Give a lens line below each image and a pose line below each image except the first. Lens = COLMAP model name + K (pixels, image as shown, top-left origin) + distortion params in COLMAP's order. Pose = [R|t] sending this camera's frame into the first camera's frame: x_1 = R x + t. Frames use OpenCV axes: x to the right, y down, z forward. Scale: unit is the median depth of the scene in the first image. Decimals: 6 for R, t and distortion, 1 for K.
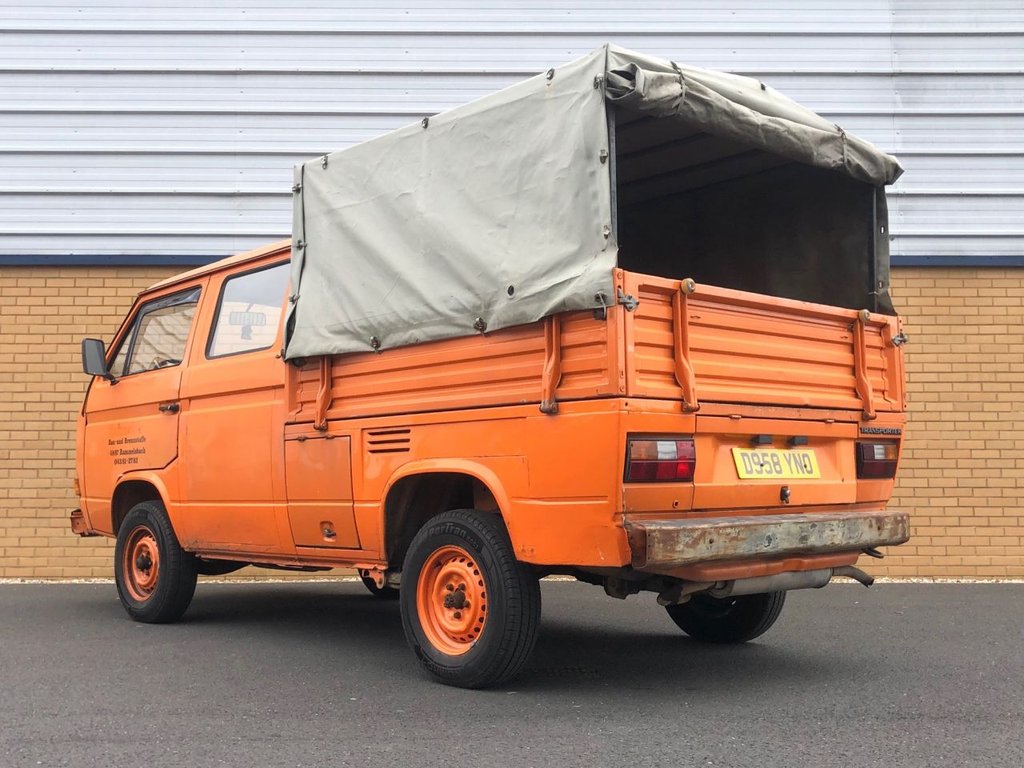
lens RADIAL K [[1144.1, 0, 489.2], [0, 1144.1, 403.8], [0, 0, 1]] dist [0.160349, -0.441849]
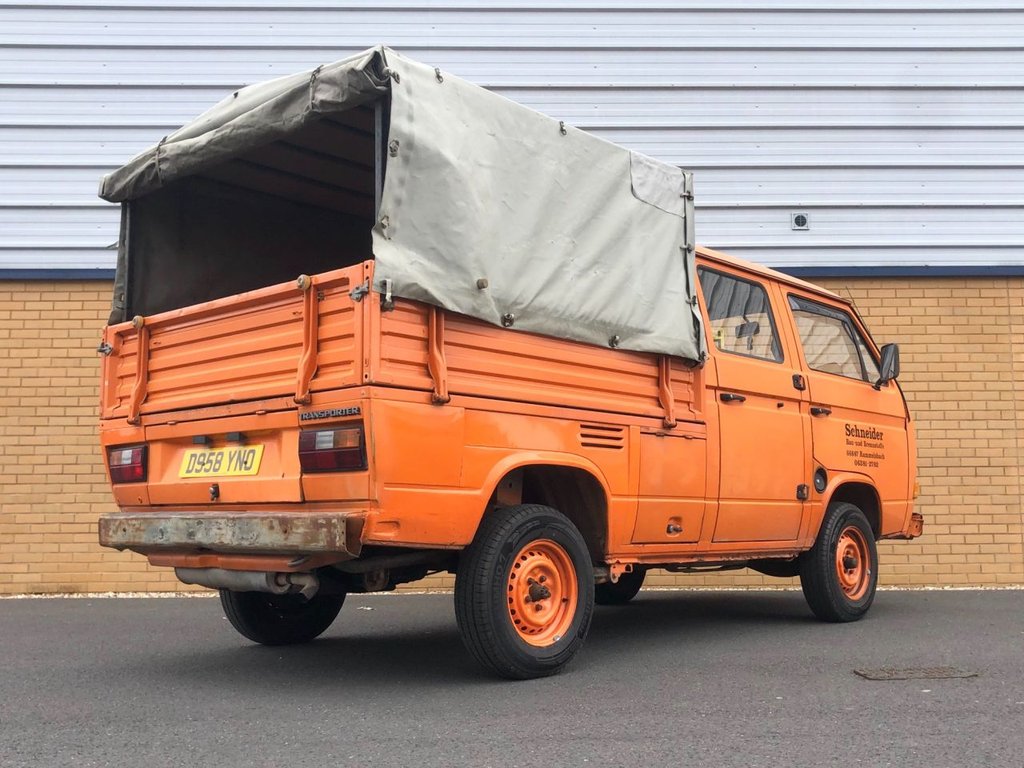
lens RADIAL K [[1078.6, 0, 528.2], [0, 1078.6, 409.4], [0, 0, 1]] dist [0.121296, -0.318991]
pose [[0.082595, -0.081041, -0.993283, 1.176377], [0.066885, 0.994892, -0.075610, 0.092470], [0.994336, -0.060191, 0.087593, 1.136042]]
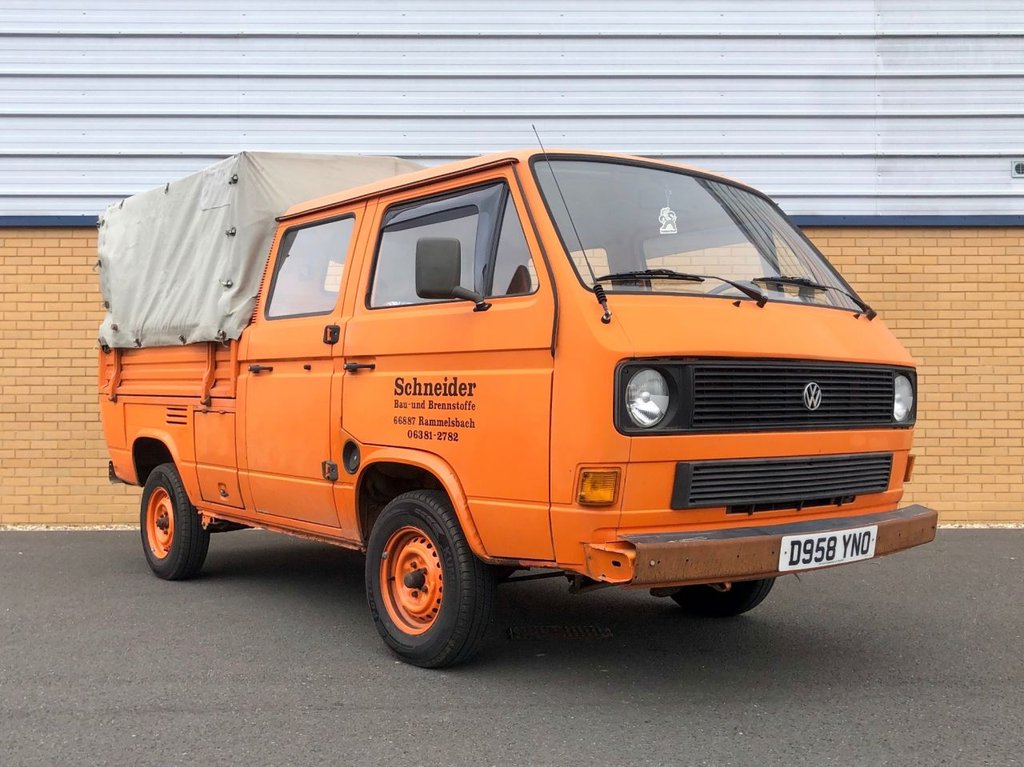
lens RADIAL K [[1062.2, 0, 455.6], [0, 1062.2, 396.8], [0, 0, 1]] dist [0.153229, -0.459691]
pose [[-0.994634, 0.013792, 0.102530, -0.251063], [0.007382, 0.998009, -0.062642, 0.107697], [-0.103190, -0.061549, -0.992756, 2.516033]]
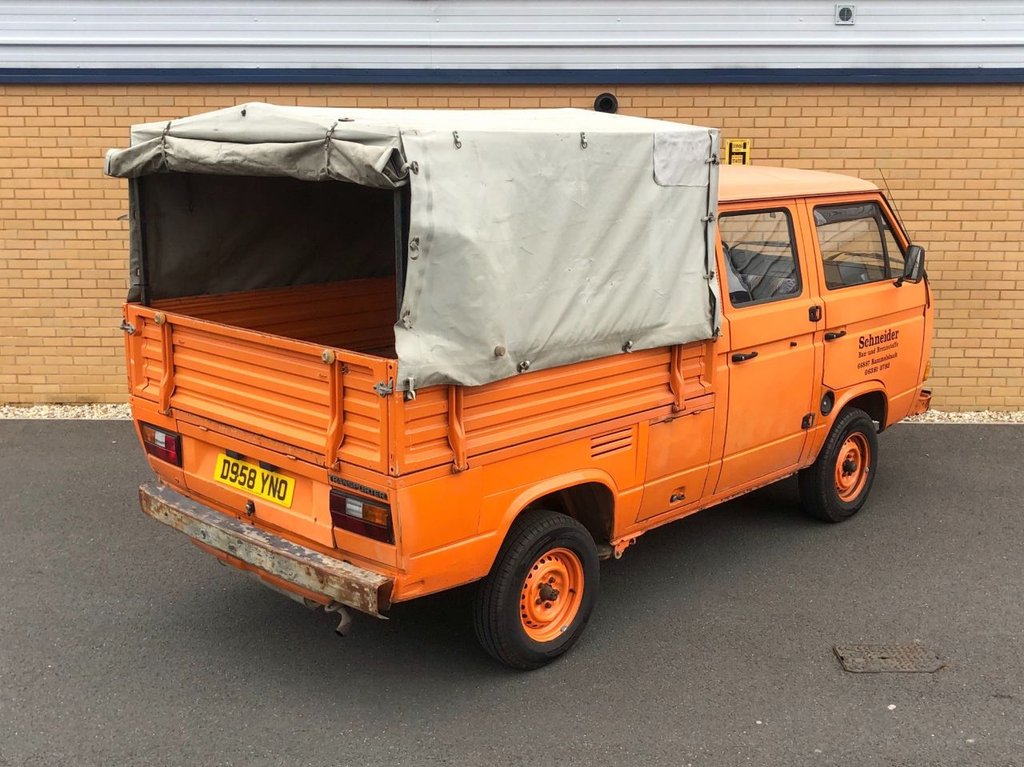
lens RADIAL K [[1144.1, 0, 489.2], [0, 1144.1, 403.3], [0, 0, 1]] dist [0.160349, -0.441849]
pose [[0.047705, 0.251469, -0.966689, 1.240089], [0.059535, 0.965354, 0.254060, -0.269249], [0.997086, -0.069671, 0.031081, 1.140306]]
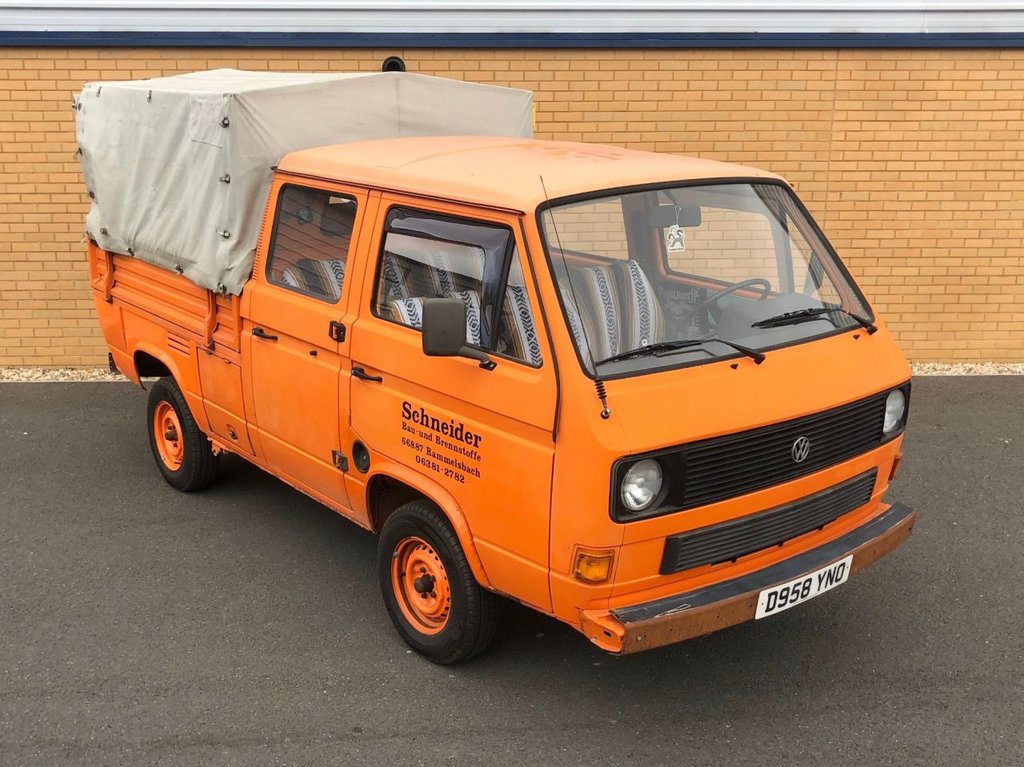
lens RADIAL K [[1144.1, 0, 489.2], [0, 1144.1, 403.3], [0, 0, 1]] dist [0.160349, -0.441849]
pose [[-0.996722, -0.013024, 0.079847, -0.261917], [0.004801, 0.975696, 0.219077, -0.177738], [-0.080759, 0.218742, -0.972435, 2.586735]]
